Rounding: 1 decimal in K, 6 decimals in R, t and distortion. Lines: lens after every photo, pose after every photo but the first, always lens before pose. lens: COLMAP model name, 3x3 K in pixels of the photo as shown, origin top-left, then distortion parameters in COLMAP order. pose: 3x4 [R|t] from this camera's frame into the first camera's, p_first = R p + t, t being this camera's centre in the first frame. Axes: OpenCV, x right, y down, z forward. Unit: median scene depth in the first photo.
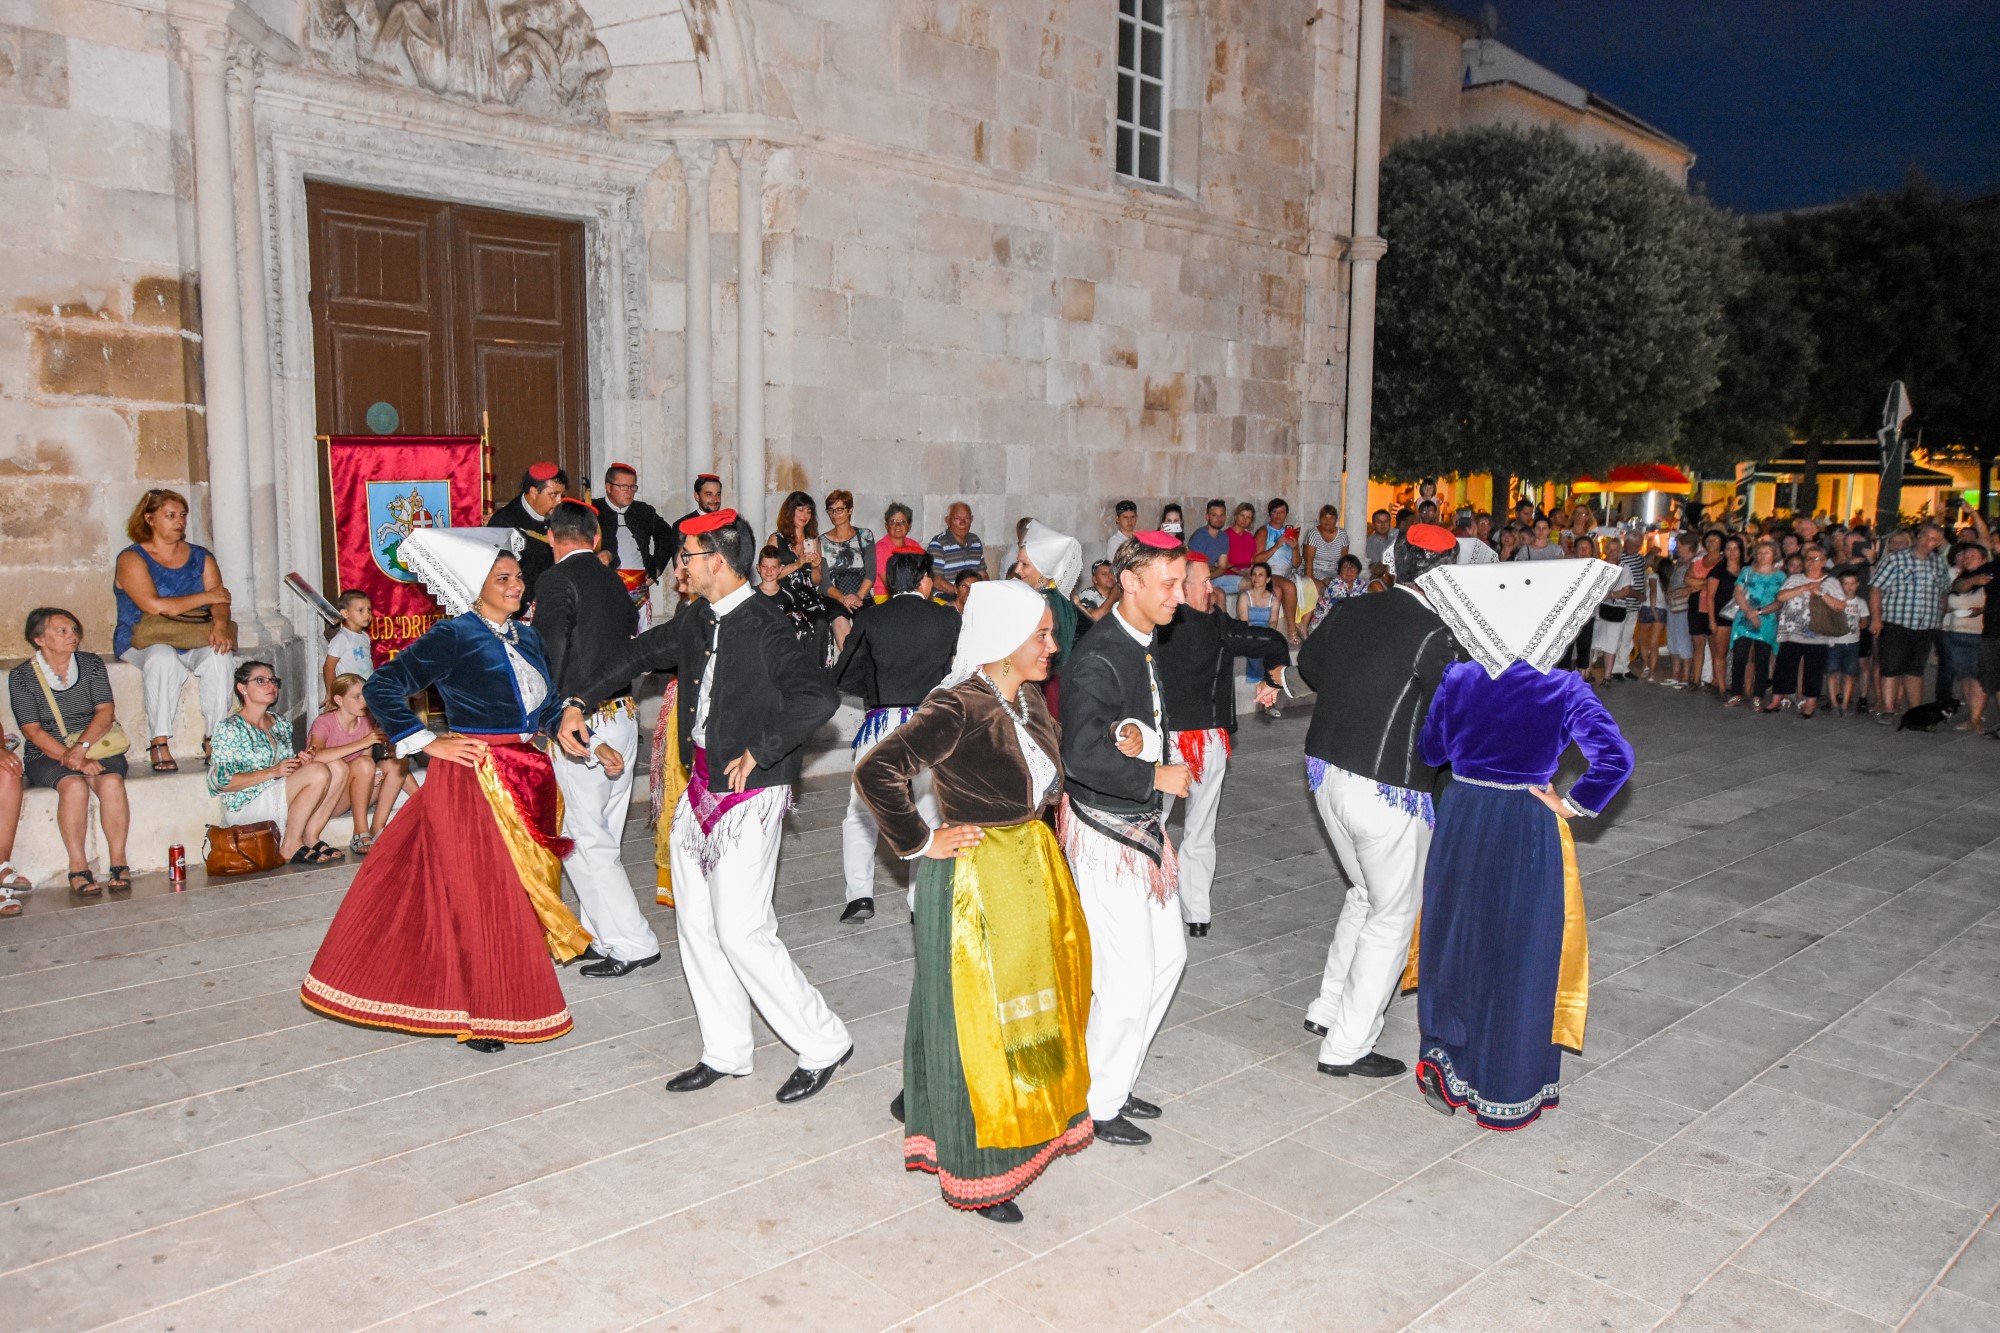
lens RADIAL K [[1514.7, 0, 1000.0], [0, 1514.7, 666.5], [0, 0, 1]] dist [0.002890, 0.020128]
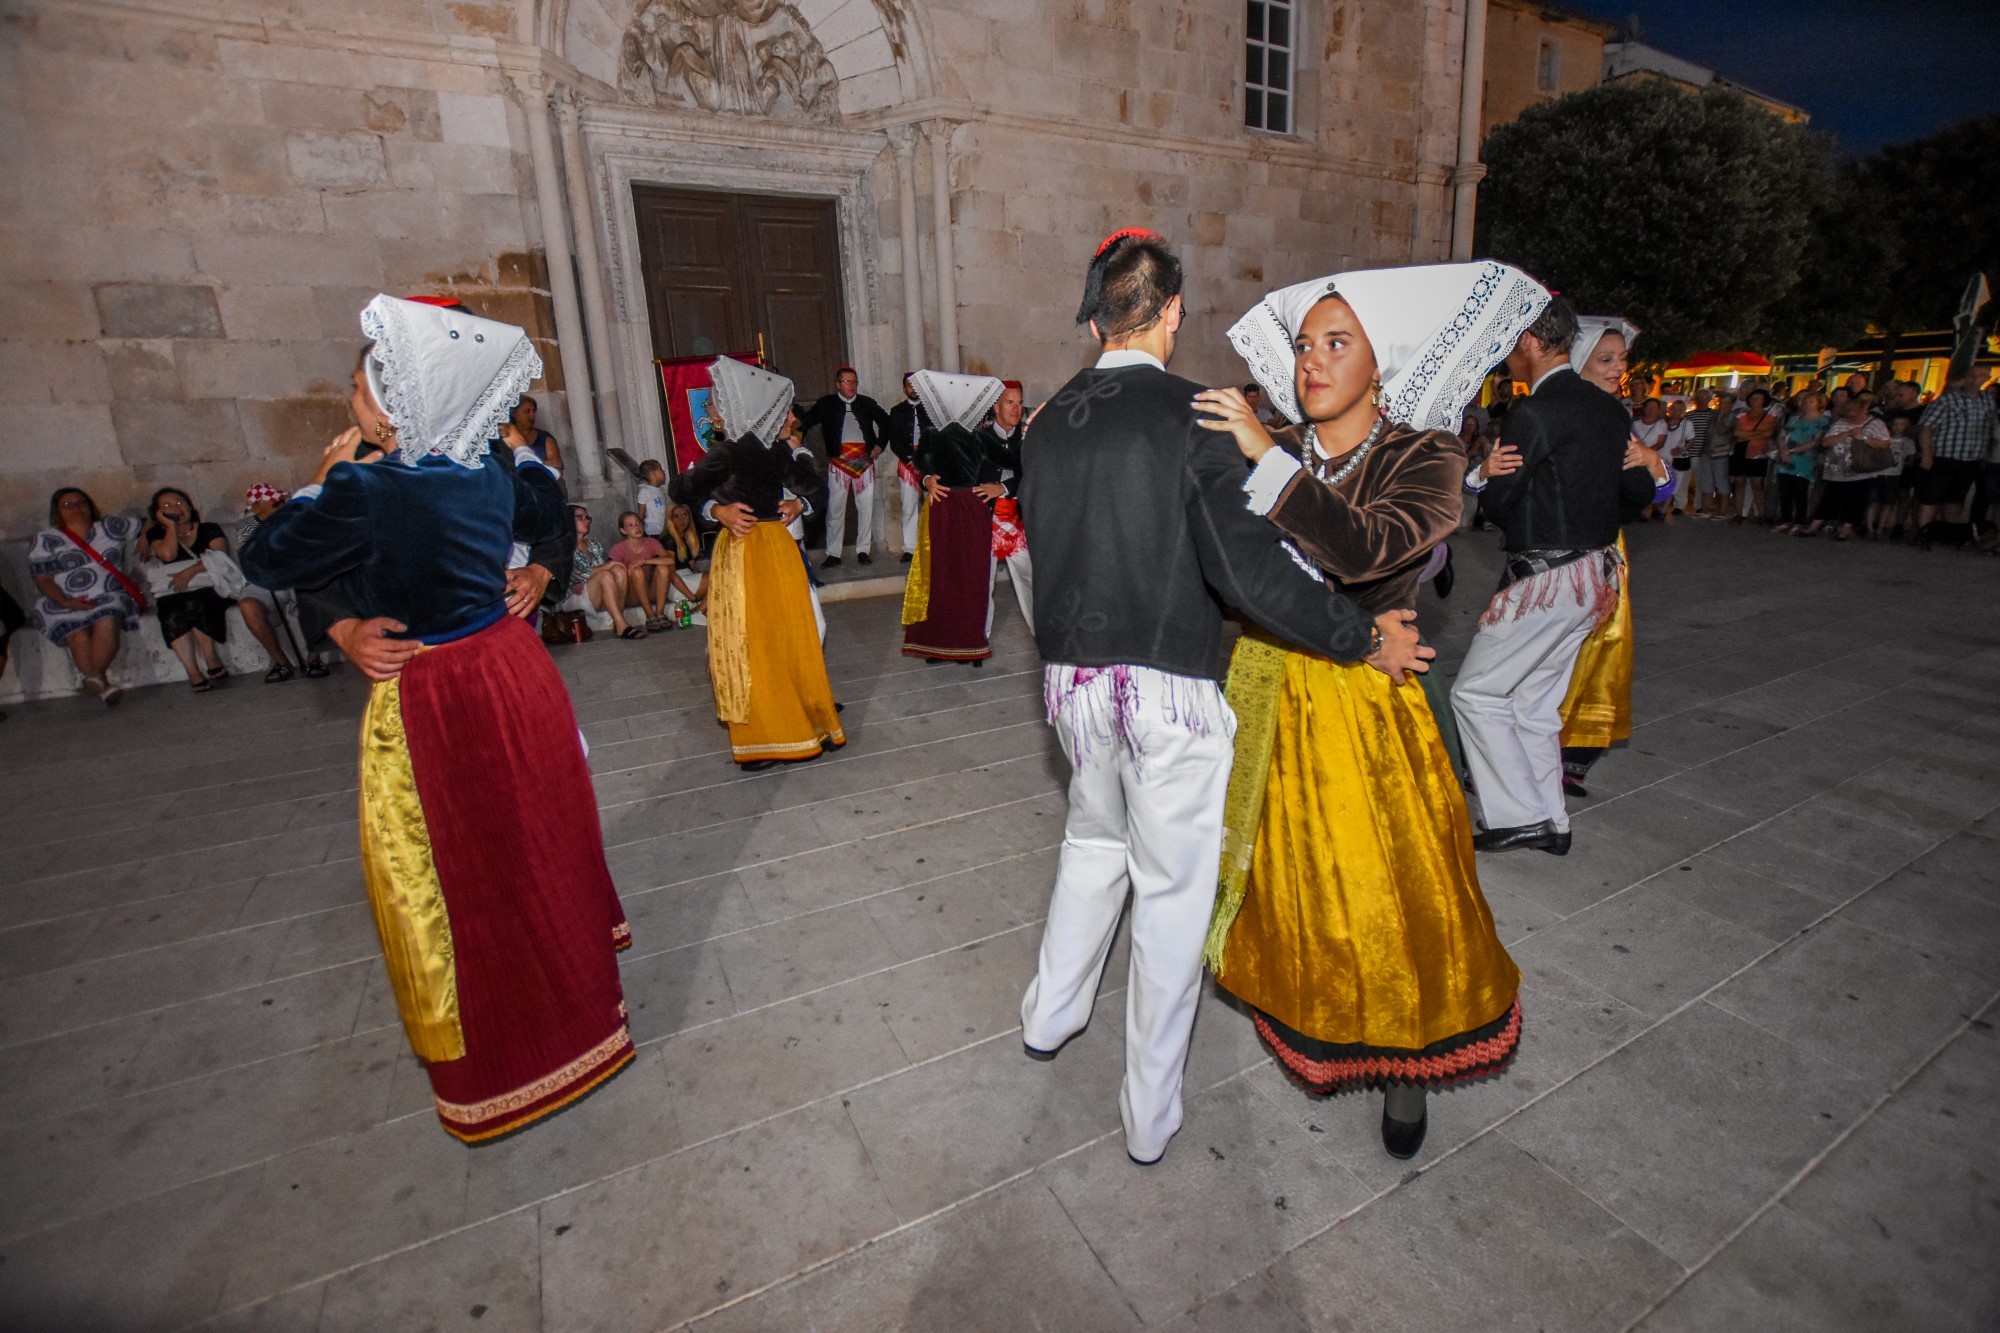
lens RADIAL K [[882.1, 0, 1002.1], [0, 882.1, 669.0], [0, 0, 1]] dist [-0.034532, 0.005968]
pose [[0.954340, 0.026969, -0.297502, 0.138258], [0.018817, 0.988511, 0.149973, 0.026449], [0.298129, -0.148723, 0.942868, 0.198412]]
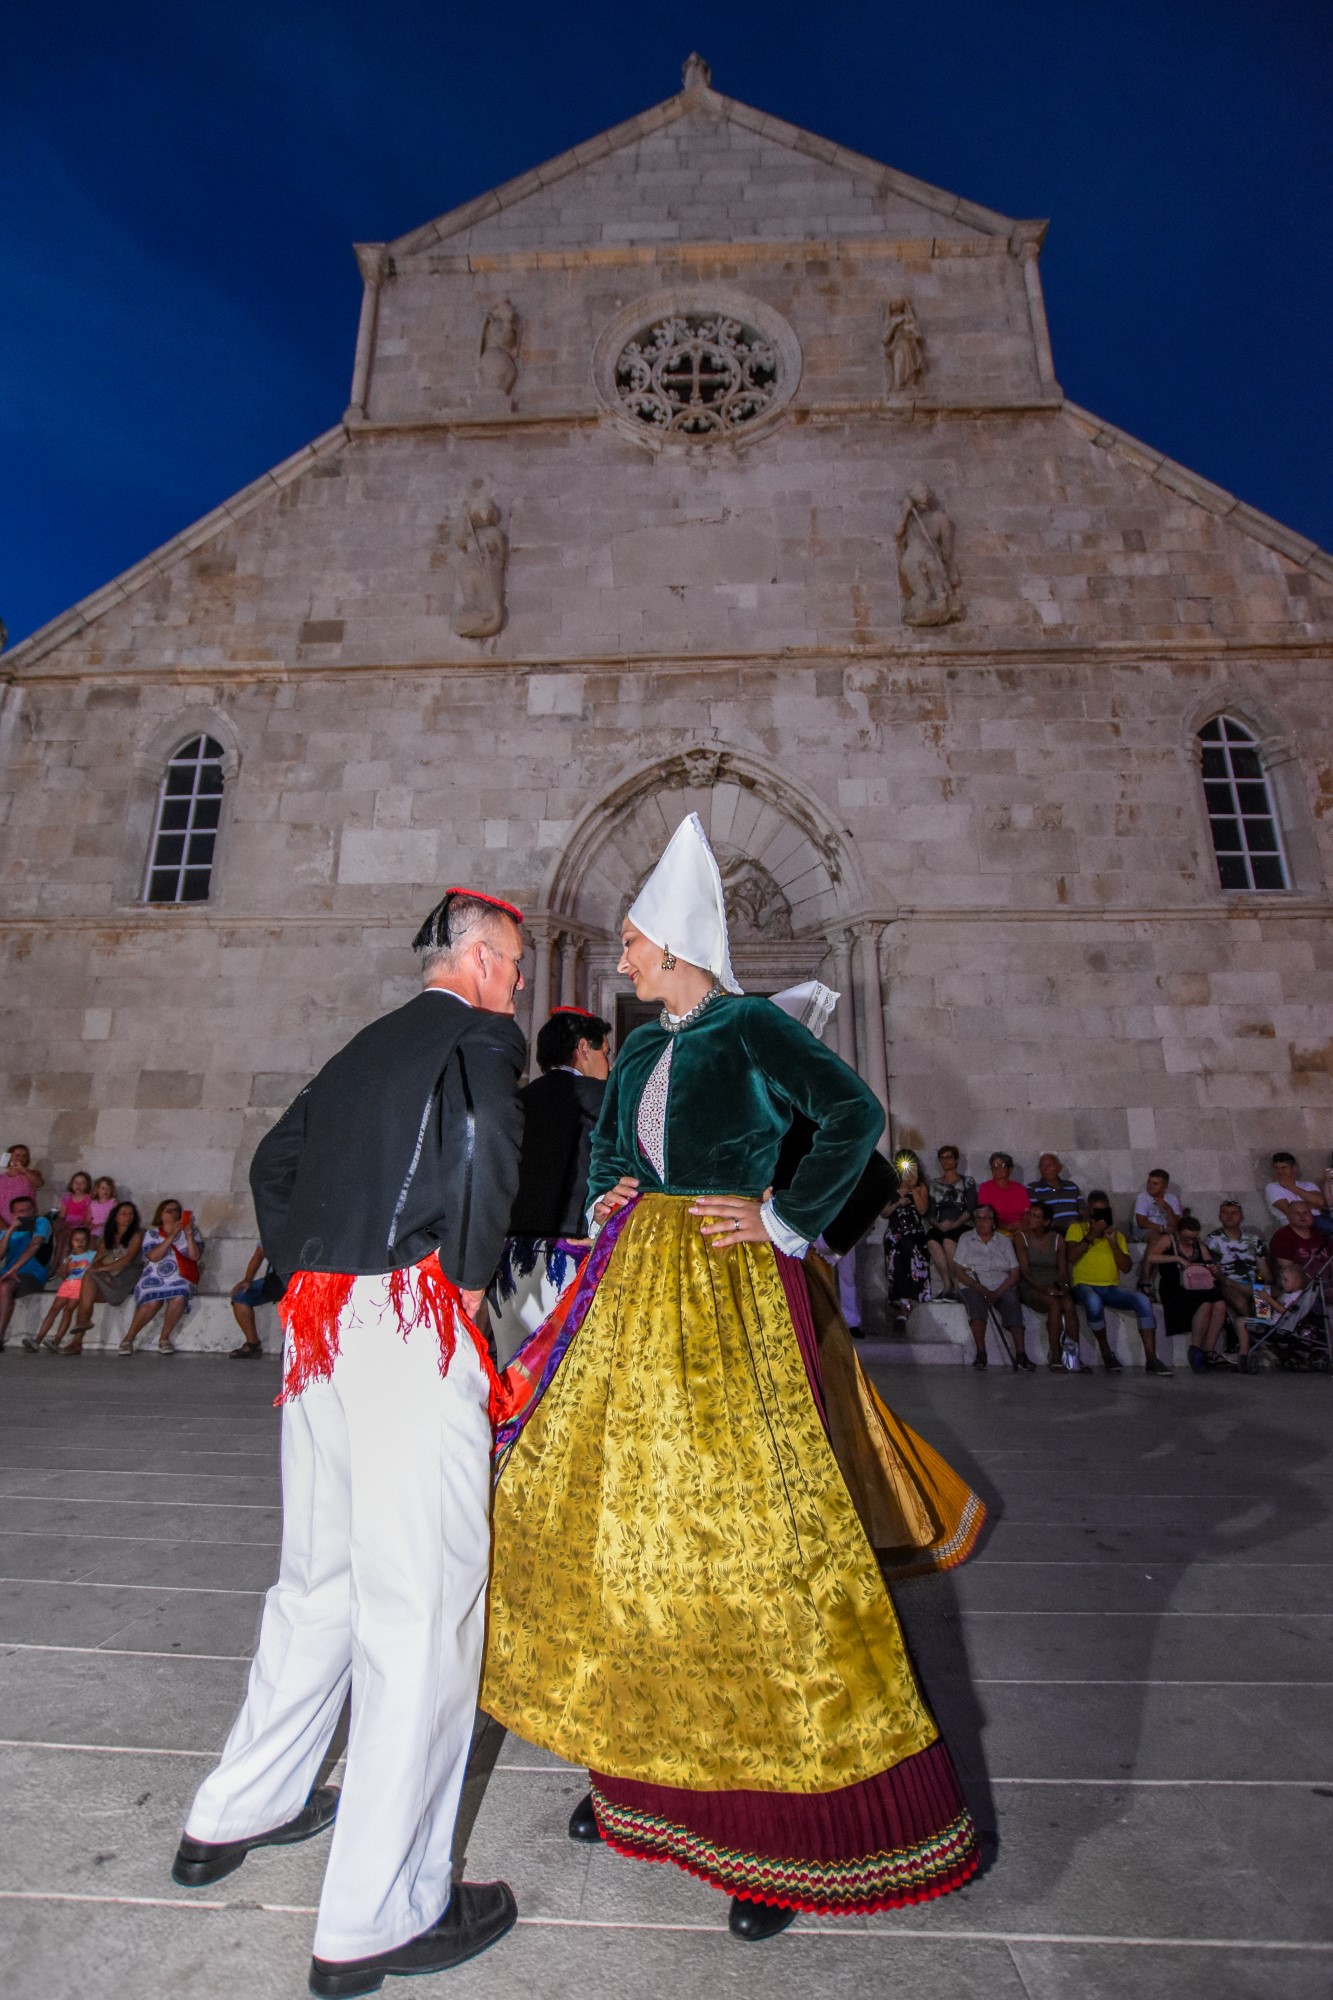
lens RADIAL K [[918.0, 0, 666.5], [0, 918.0, 1000.0], [0, 0, 1]] dist [-0.032559, 0.007269]
pose [[0.682358, -0.209072, -0.700483, 0.329505], [-0.079543, 0.931305, -0.355450, 0.071633], [0.726677, 0.298262, 0.618853, 0.295391]]
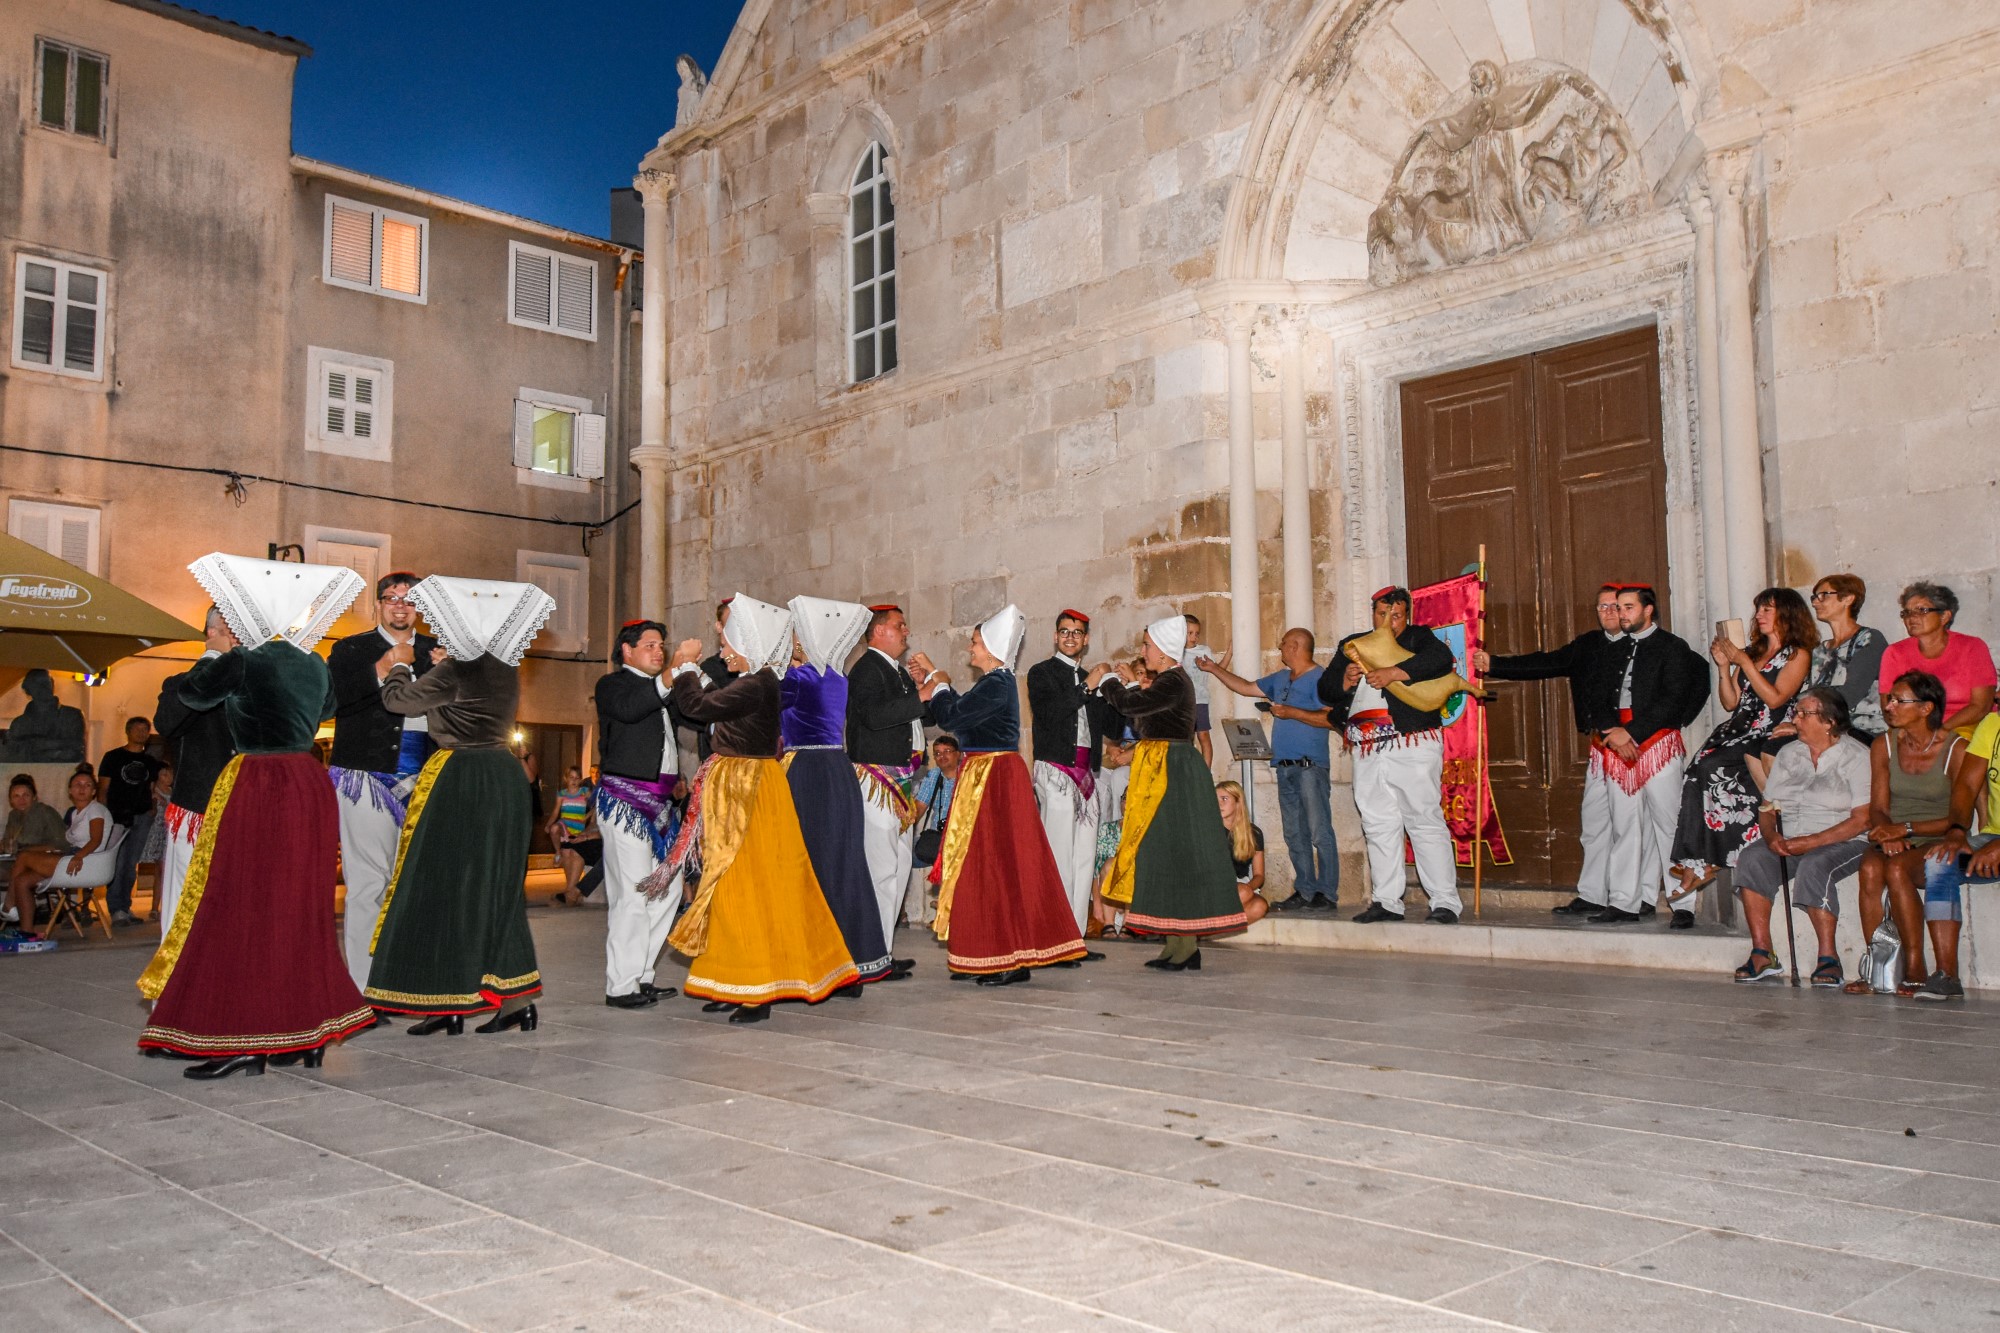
lens RADIAL K [[1712.5, 0, 1006.7], [0, 1712.5, 662.4], [0, 0, 1]] dist [0.018271, -0.000664]
pose [[-0.049164, -0.108349, -0.992896, 0.703494], [-0.103157, 0.989333, -0.102852, 0.041870], [0.993449, 0.097367, -0.059817, 0.704508]]
